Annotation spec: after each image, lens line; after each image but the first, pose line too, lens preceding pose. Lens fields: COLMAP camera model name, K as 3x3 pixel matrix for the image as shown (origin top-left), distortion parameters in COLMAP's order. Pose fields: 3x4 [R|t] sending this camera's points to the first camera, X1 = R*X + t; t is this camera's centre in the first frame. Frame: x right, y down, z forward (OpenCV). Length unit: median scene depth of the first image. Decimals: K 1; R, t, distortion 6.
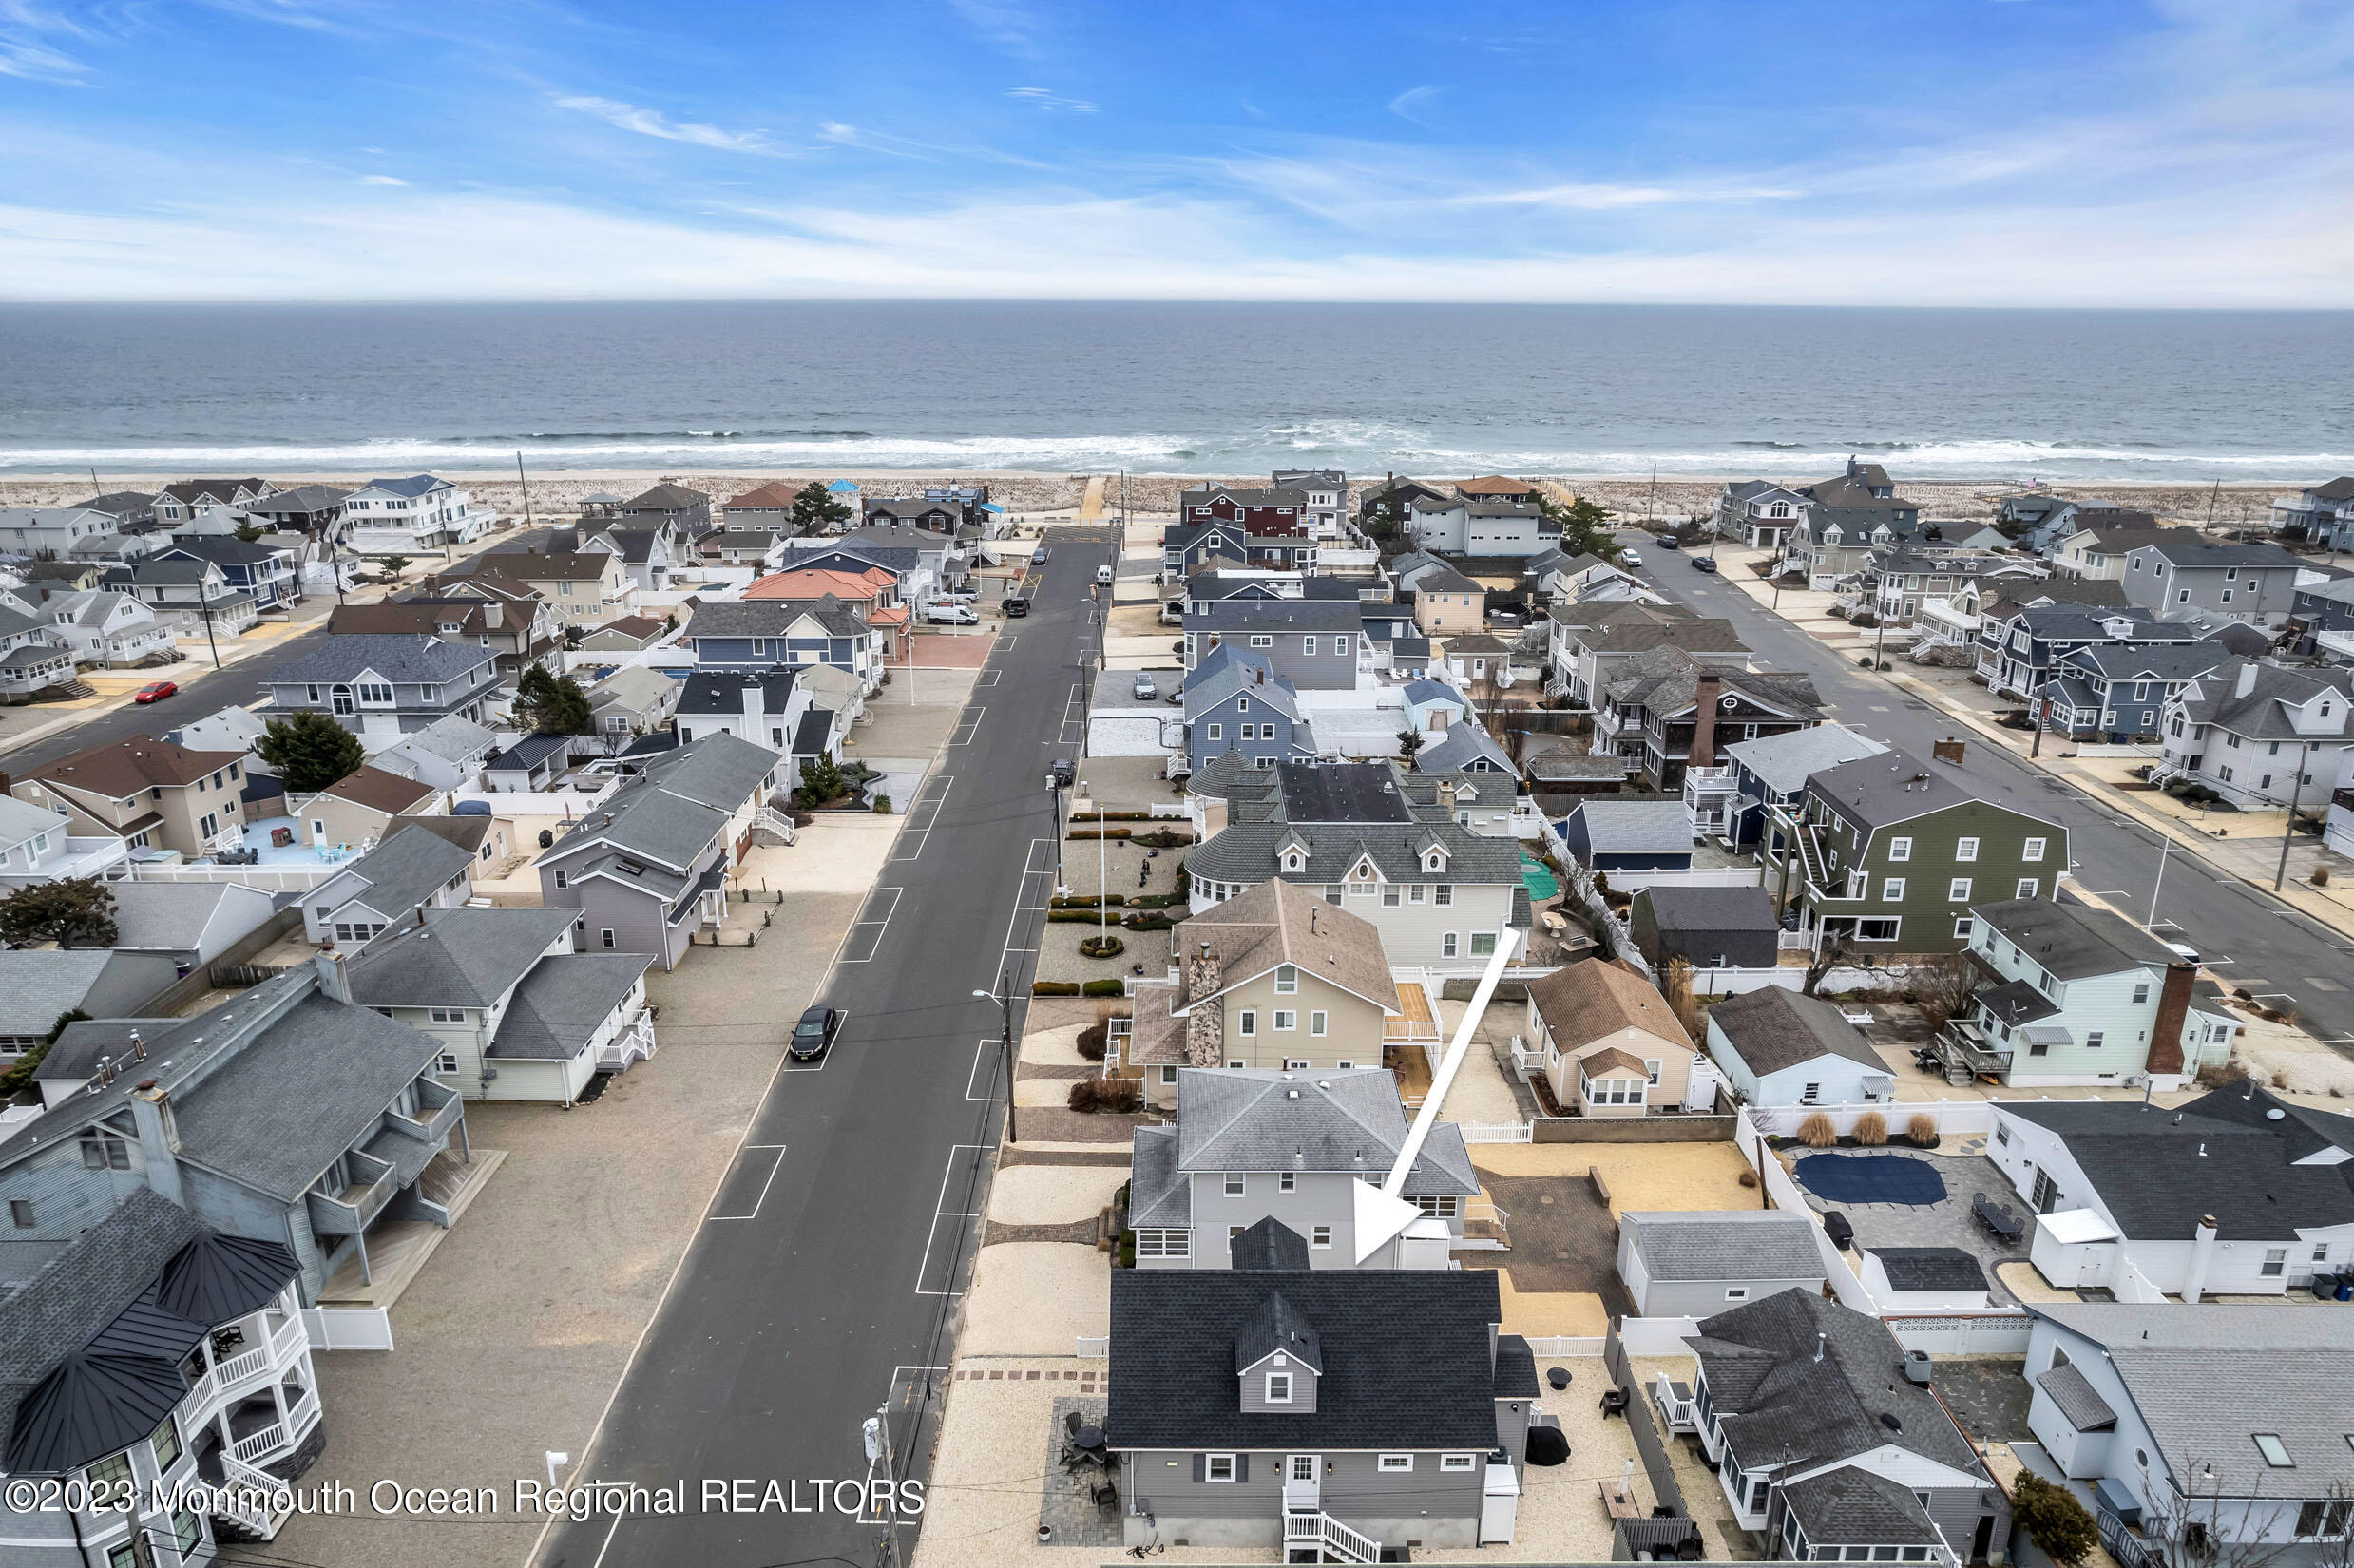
lens RADIAL K [[1508.8, 0, 1177.0], [0, 1508.8, 784.0], [0, 0, 1]] dist [-0.079748, 0.072933]
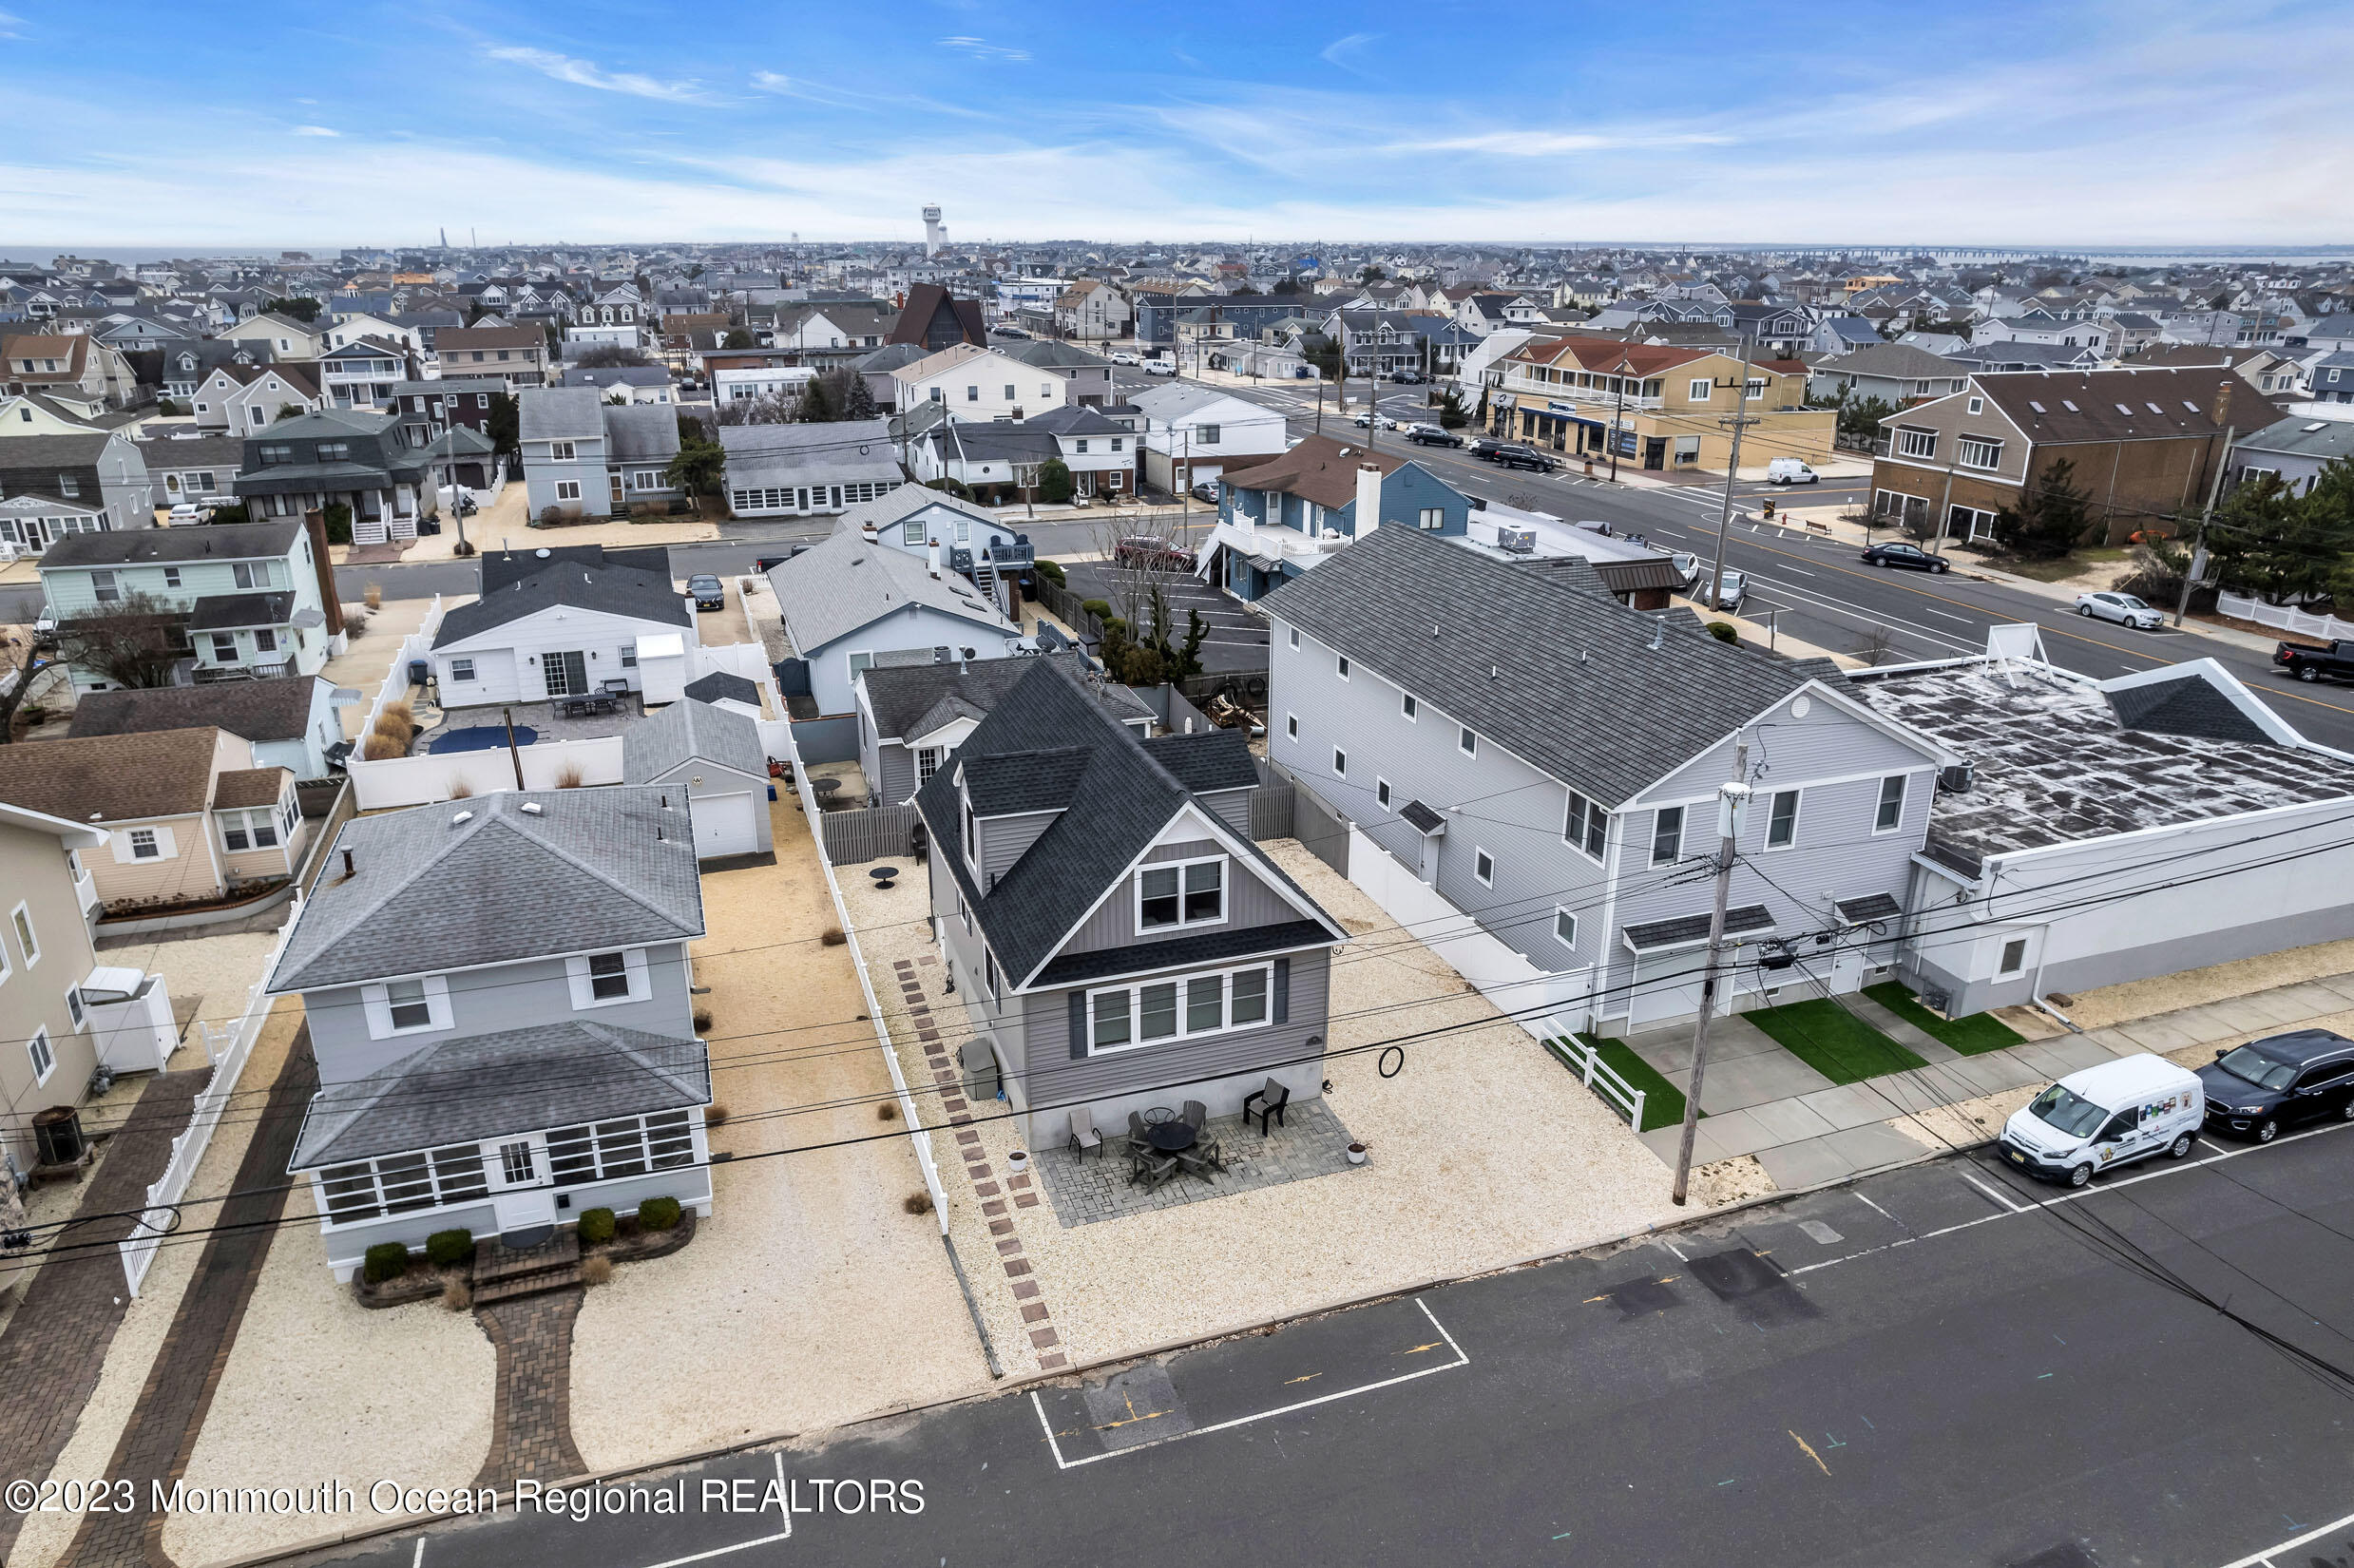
lens RADIAL K [[1498.9, 0, 1177.0], [0, 1498.9, 784.0], [0, 0, 1]] dist [-0.071718, 0.062482]
pose [[-0.333904, -0.327205, 0.883994, -0.277883], [0.291993, 0.855782, 0.427056, 0.021661], [-0.896241, 0.400716, -0.190207, 0.519040]]
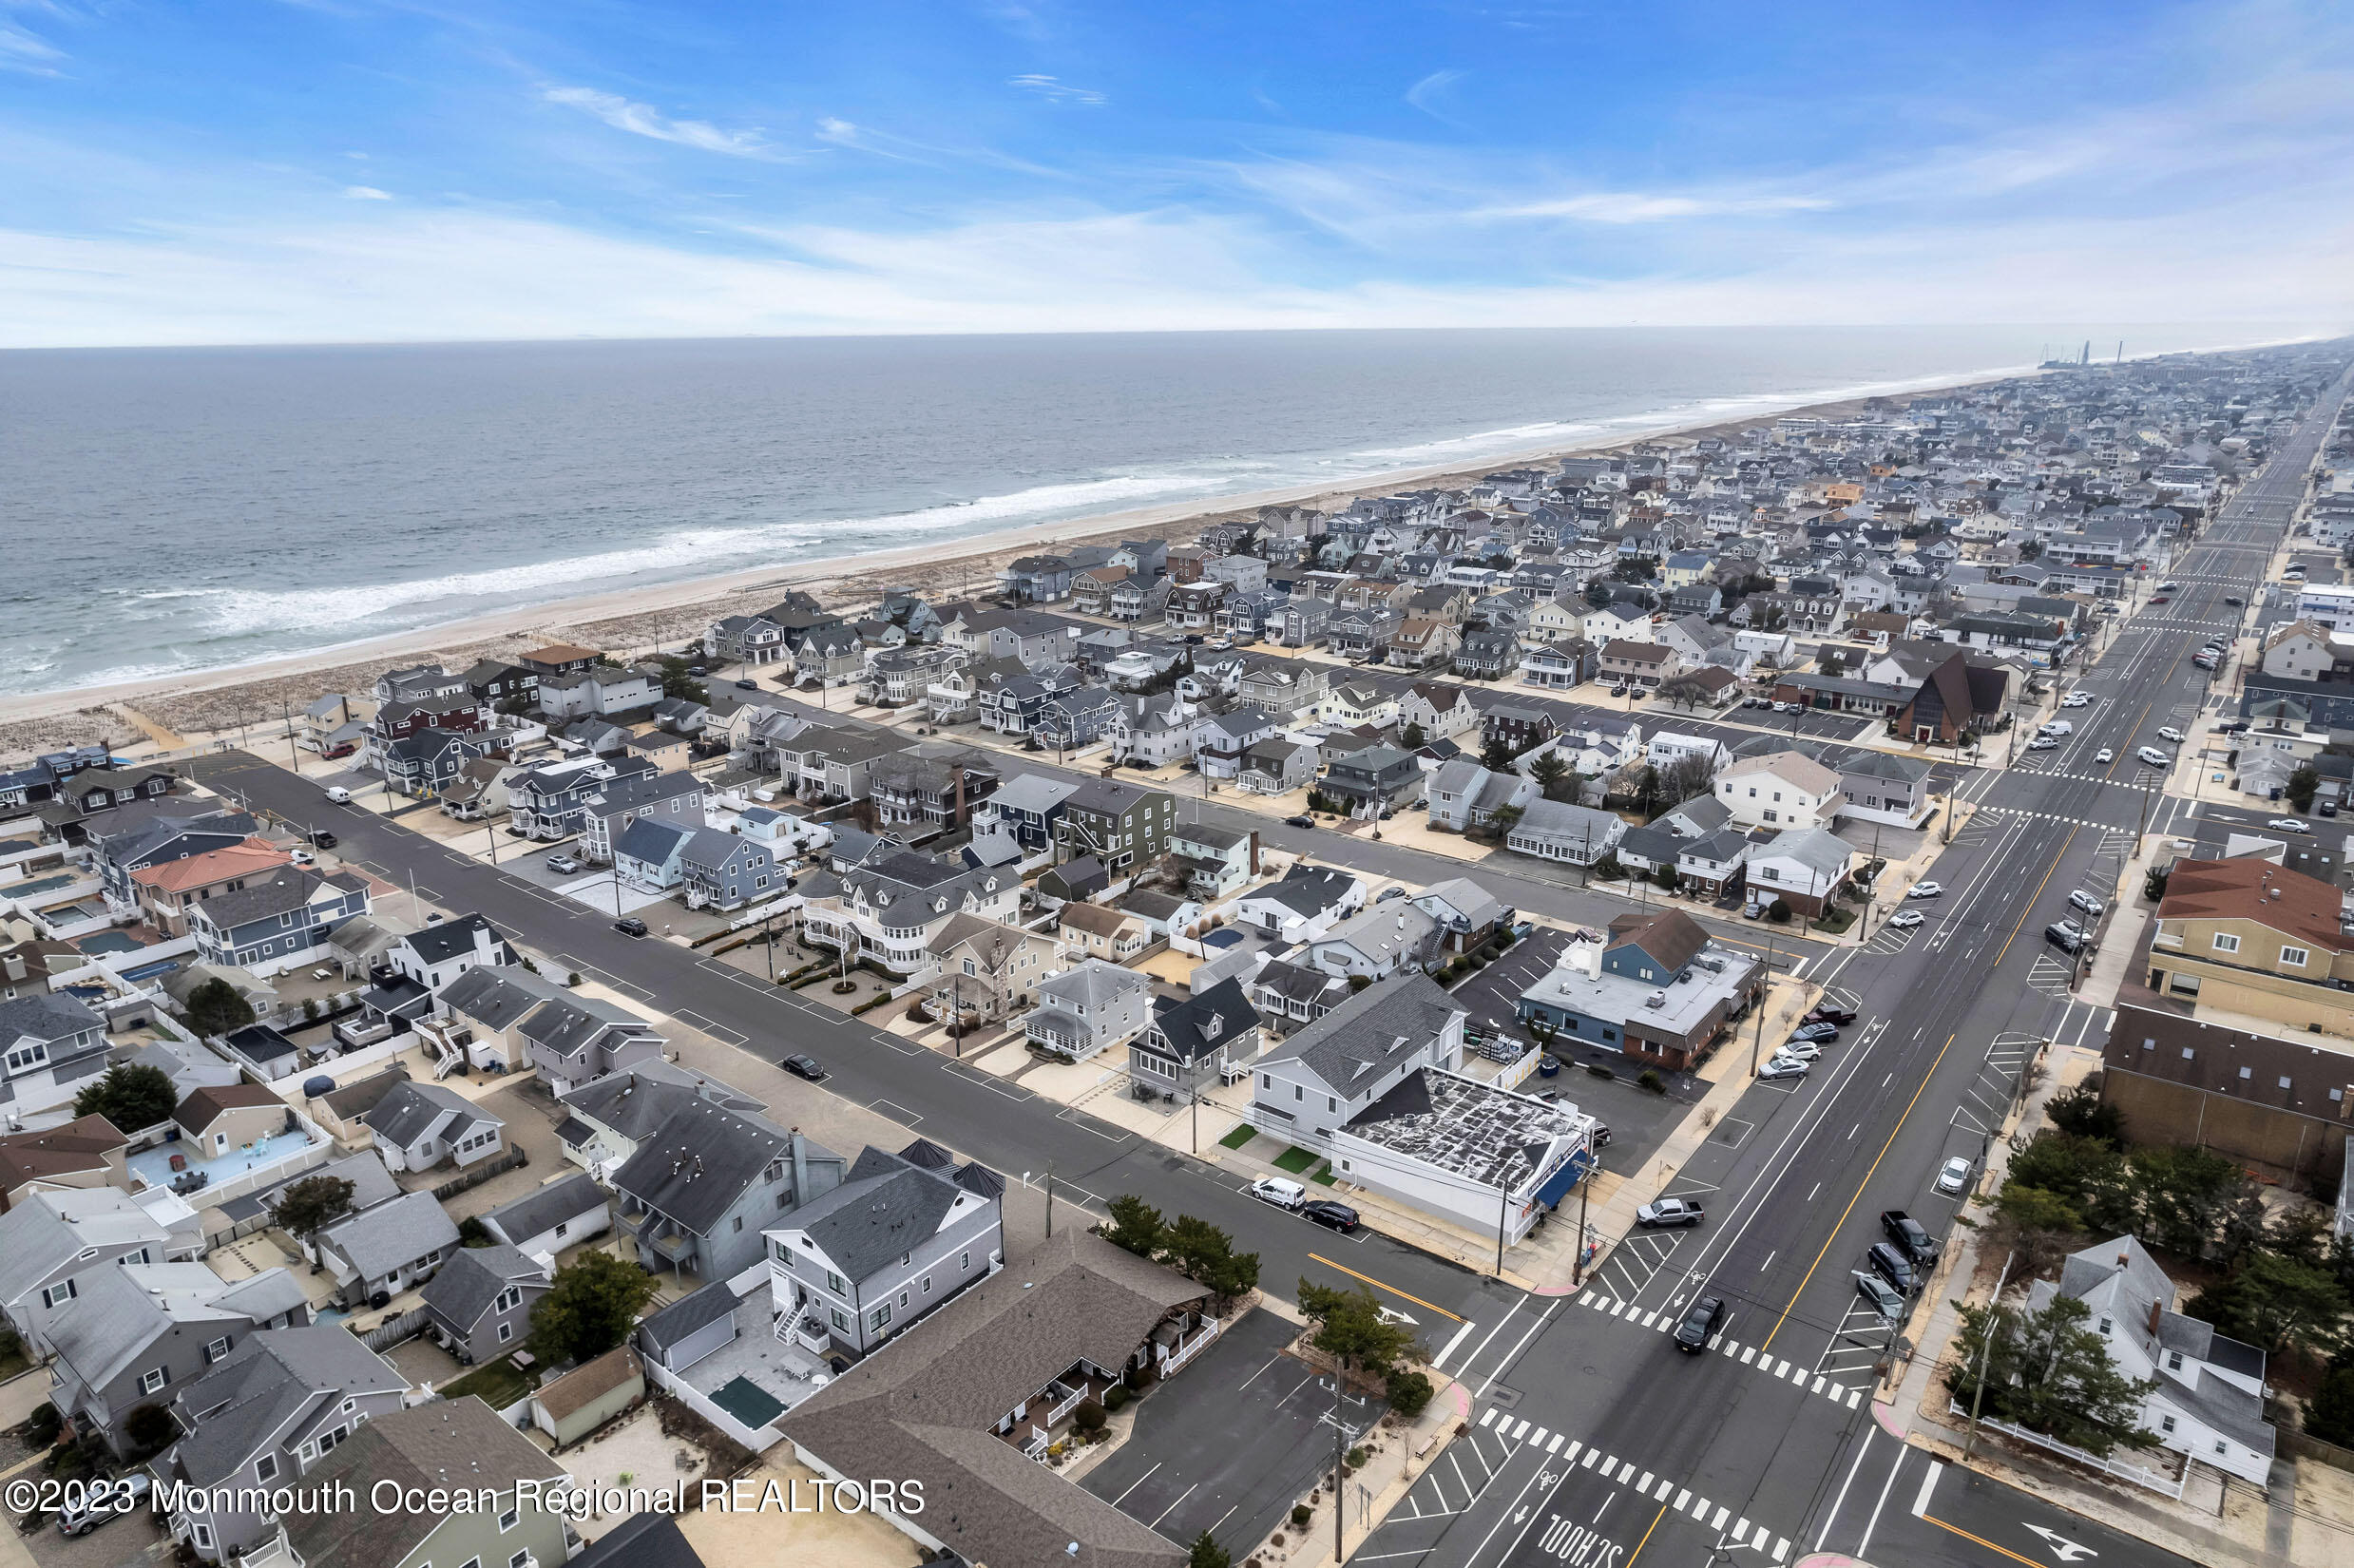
lens RADIAL K [[1498.9, 0, 1177.0], [0, 1498.9, 784.0], [0, 0, 1]] dist [-0.071718, 0.062482]
pose [[0.615716, -0.240154, 0.750480, -0.960431], [0.254927, 0.961914, 0.098664, -0.178873], [-0.745592, 0.130569, 0.653487, -0.452603]]
